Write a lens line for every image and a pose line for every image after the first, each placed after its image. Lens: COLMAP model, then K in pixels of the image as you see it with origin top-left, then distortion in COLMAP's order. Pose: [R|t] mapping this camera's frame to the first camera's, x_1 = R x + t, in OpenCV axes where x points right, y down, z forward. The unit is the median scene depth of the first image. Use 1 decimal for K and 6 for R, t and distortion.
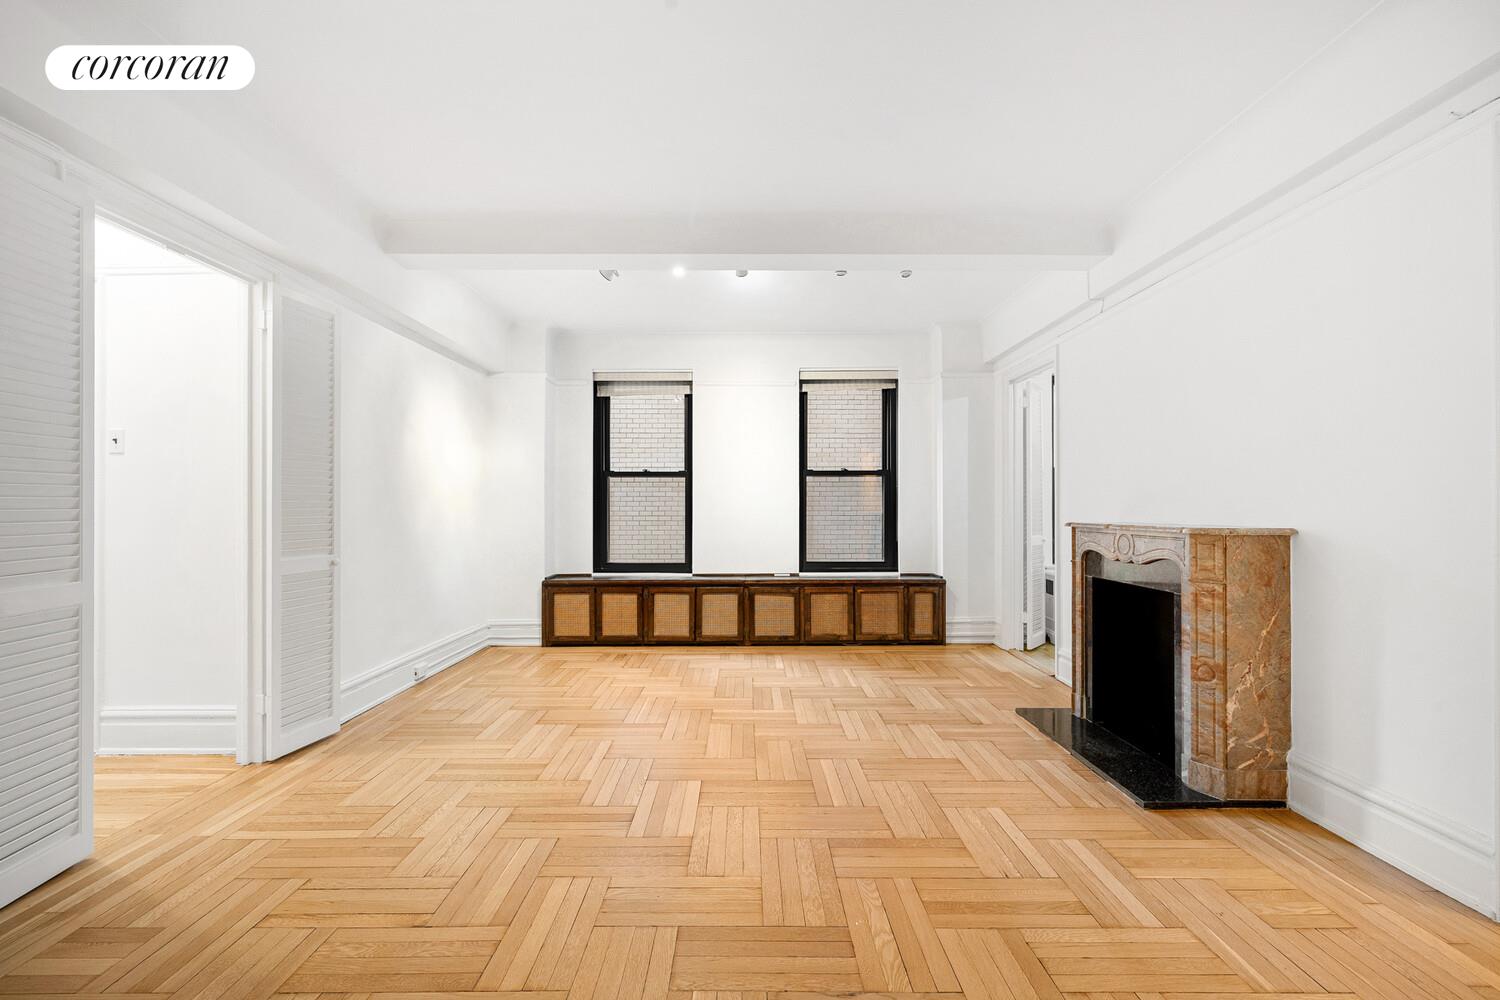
lens RADIAL K [[634.2, 0, 750.0], [0, 634.2, 500.0], [0, 0, 1]] dist [0.001222, -0.000004]
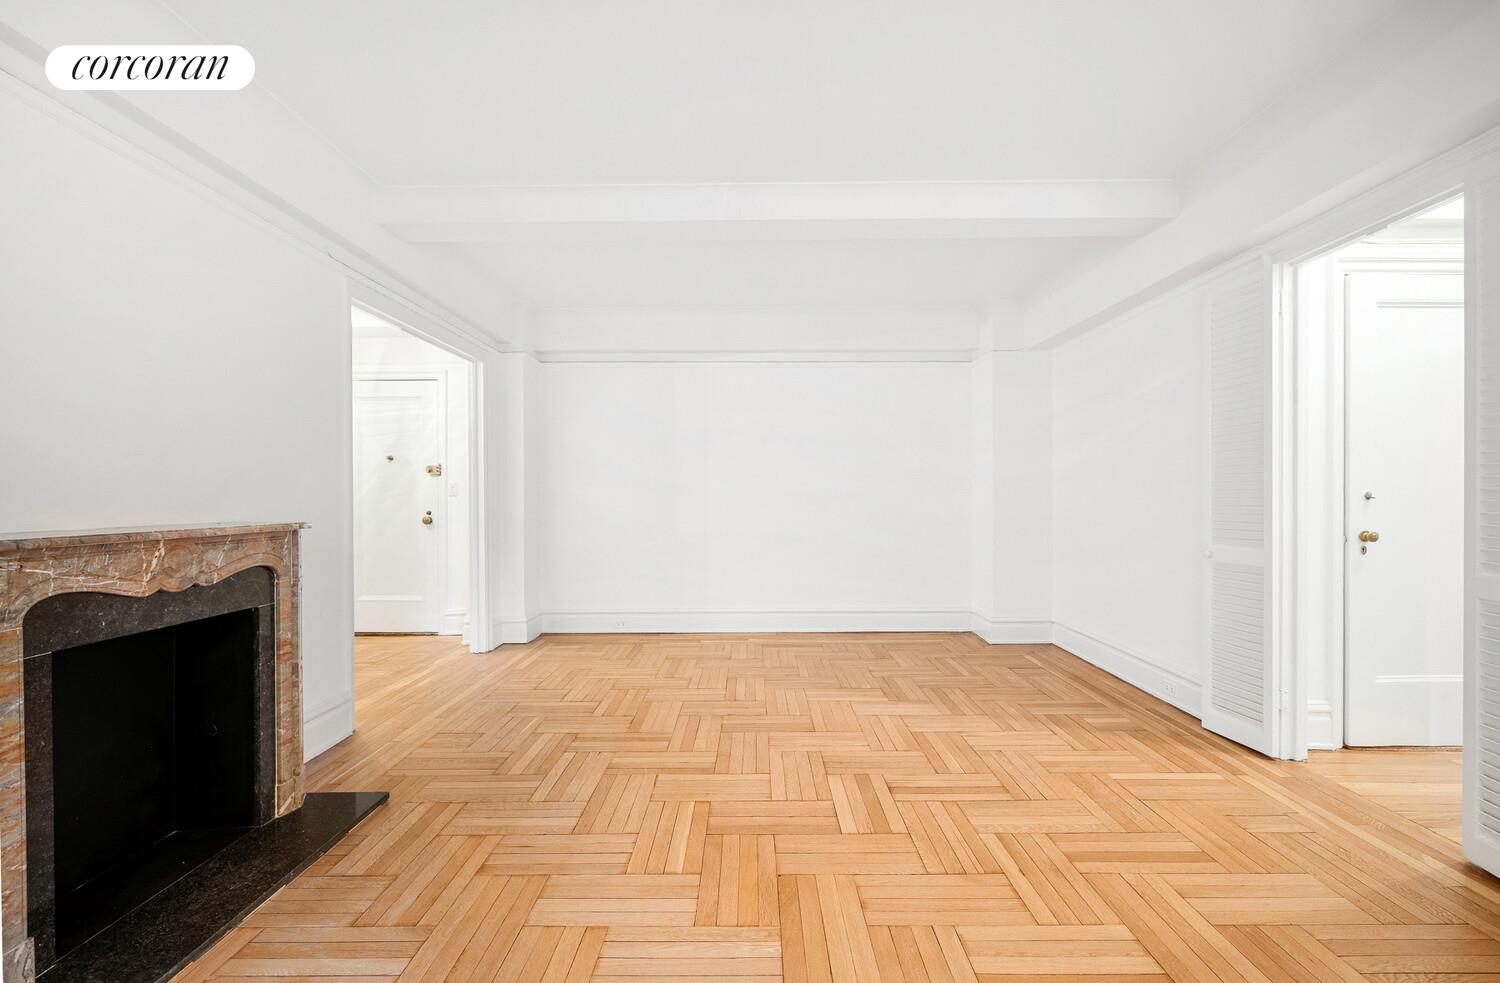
lens RADIAL K [[630.0, 0, 750.3], [0, 630.0, 499.8], [0, 0, 1]] dist [0.000877, 0.000015]
pose [[-0.999868, 0.003198, 0.015931, 0.017640], [0.003118, 0.999982, -0.005058, 0.010955], [-0.015947, -0.005008, -0.999860, 1.201421]]
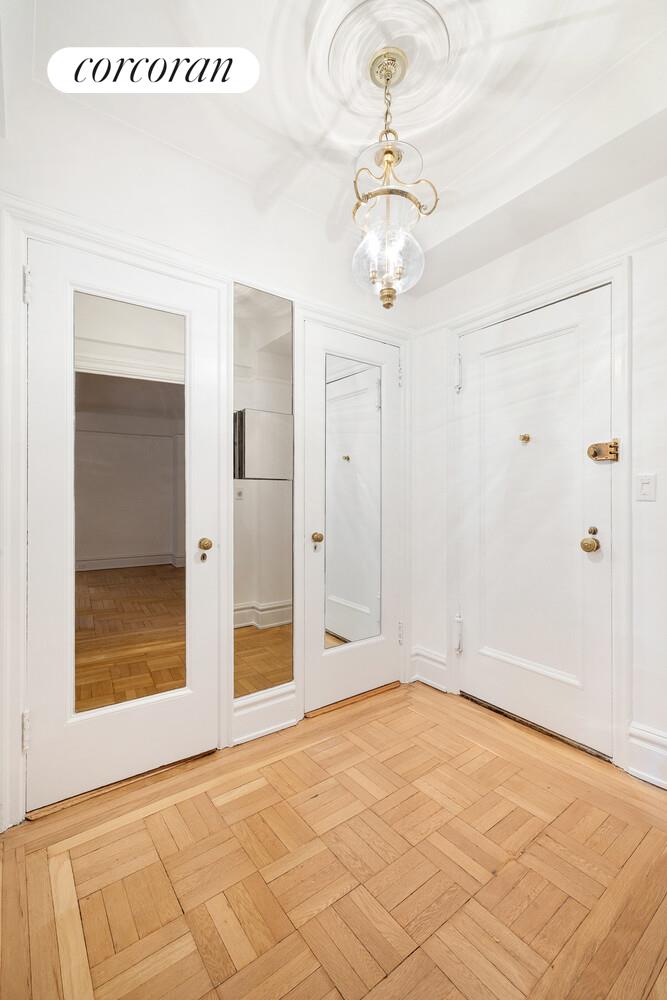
lens RADIAL K [[416.9, 0, 337.2], [0, 416.9, 495.5], [0, 0, 1]] dist [0.001183, -0.000137]
pose [[-0.586318, 0.004649, 0.810068, 0.506858], [-0.008478, 0.999894, -0.011874, -0.003021], [-0.810036, -0.013830, -0.586216, 0.393523]]
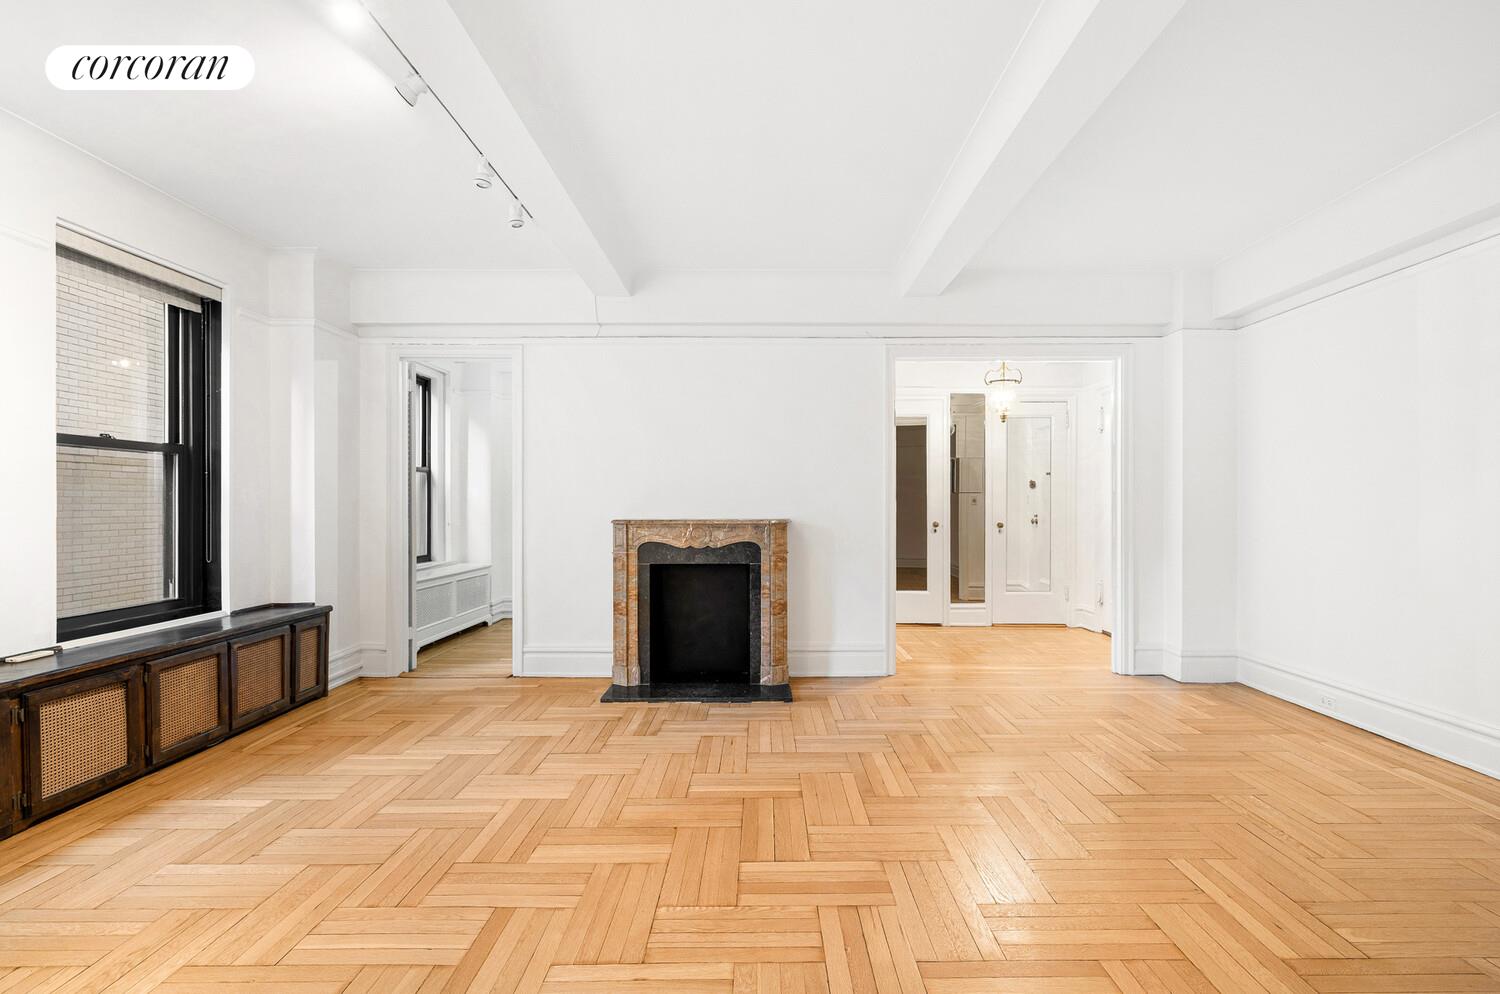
lens RADIAL K [[645.1, 0, 764.4], [0, 645.1, 503.0], [0, 0, 1]] dist [-0.000587, 0.000068]
pose [[0.002067, 0.002949, 0.999994, -0.570598], [-0.009716, 0.999949, -0.002928, 0.005067], [-0.999951, -0.009710, 0.002095, 0.644563]]
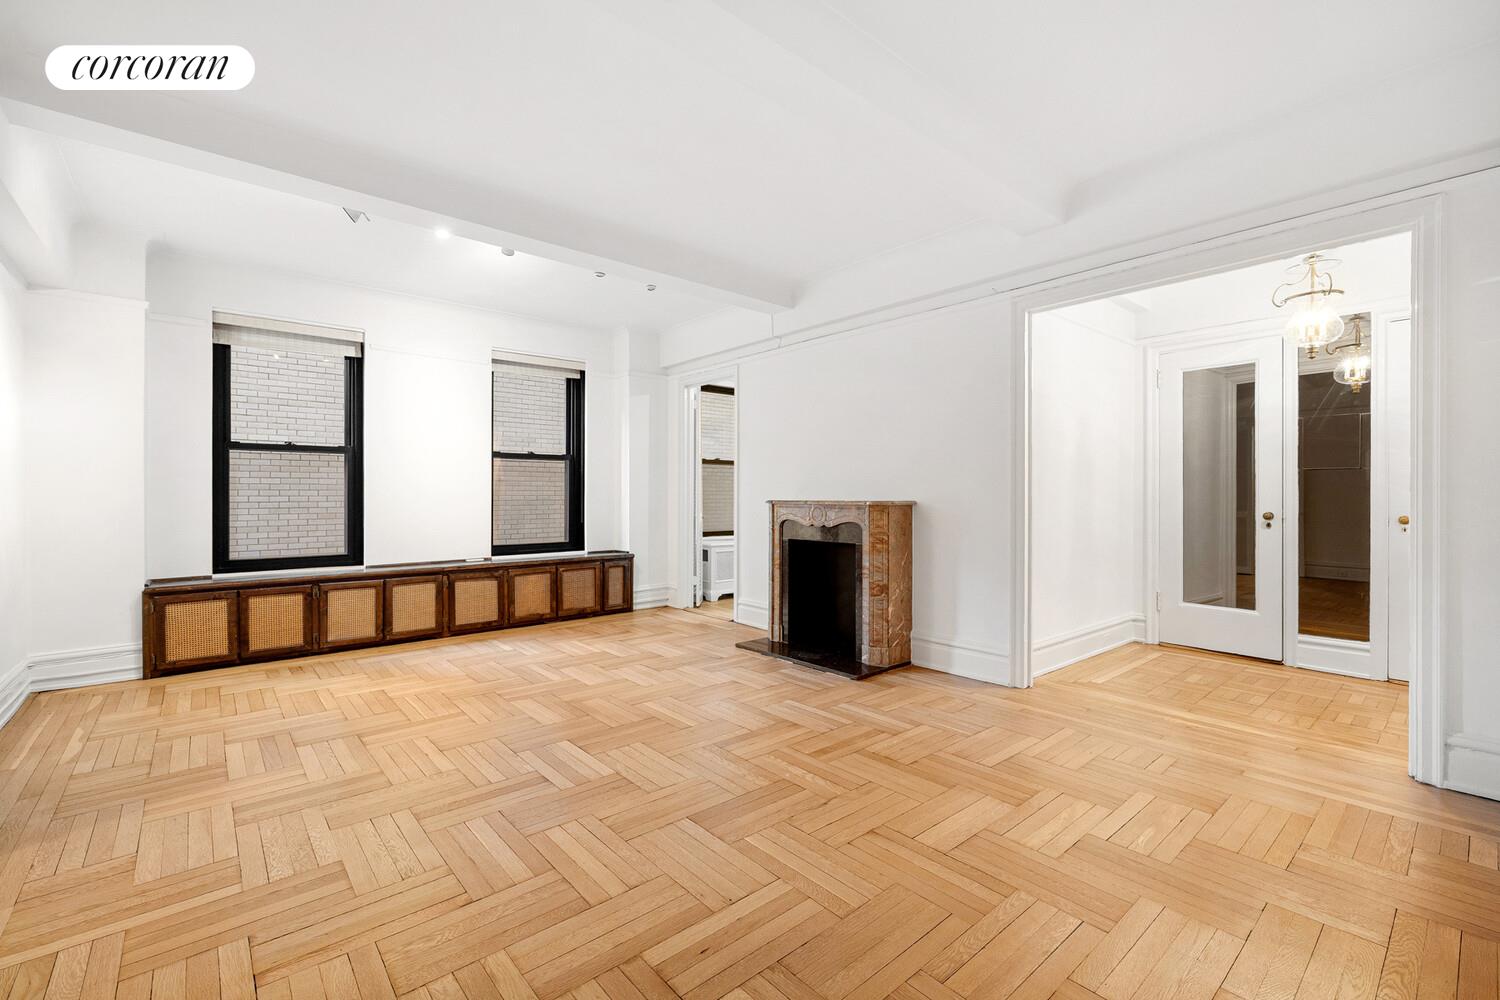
lens RADIAL K [[640.9, 0, 756.1], [0, 640.9, 492.2], [0, 0, 1]] dist [0.002626, 0.000141]
pose [[0.757205, 0.003945, 0.653165, -0.359397], [-0.008149, 0.999961, 0.003407, 0.011832], [-0.653126, -0.007902, 0.757208, -0.016500]]
